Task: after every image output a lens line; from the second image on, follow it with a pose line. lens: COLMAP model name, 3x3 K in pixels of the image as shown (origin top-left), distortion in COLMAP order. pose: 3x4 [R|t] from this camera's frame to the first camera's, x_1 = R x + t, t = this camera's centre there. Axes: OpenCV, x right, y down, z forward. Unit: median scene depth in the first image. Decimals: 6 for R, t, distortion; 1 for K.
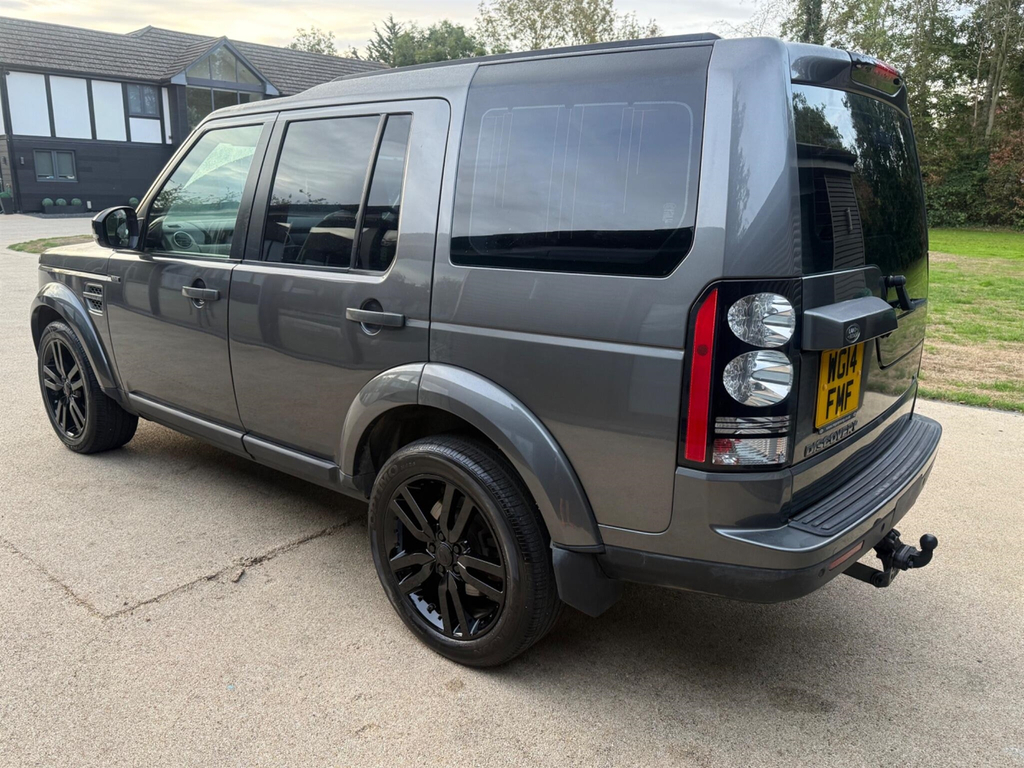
lens RADIAL K [[801.7, 0, 513.0], [0, 801.7, 392.2], [0, 0, 1]] dist [0.007302, -0.131940]
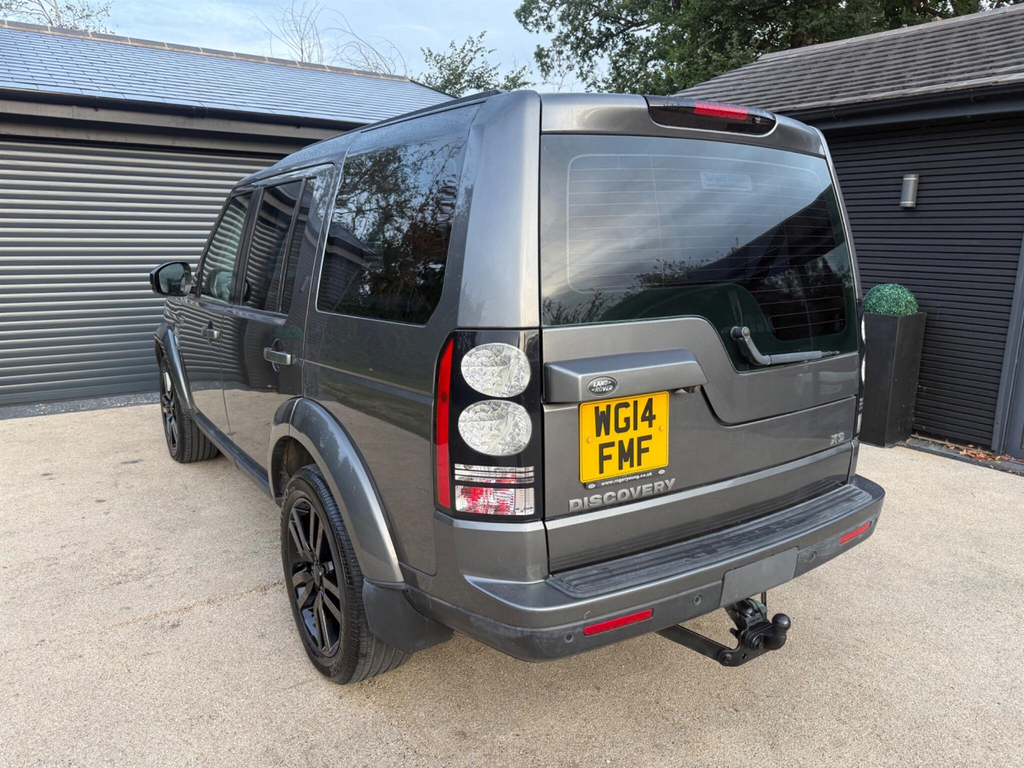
lens RADIAL K [[738.8, 0, 512.6], [0, 738.8, 377.2], [0, 0, 1]] dist [0.005181, -0.011426]
pose [[0.957351, 0.034644, -0.286842, 0.465251], [-0.053507, 0.996871, -0.058182, -0.021506], [0.283929, 0.071048, 0.956209, 0.097859]]
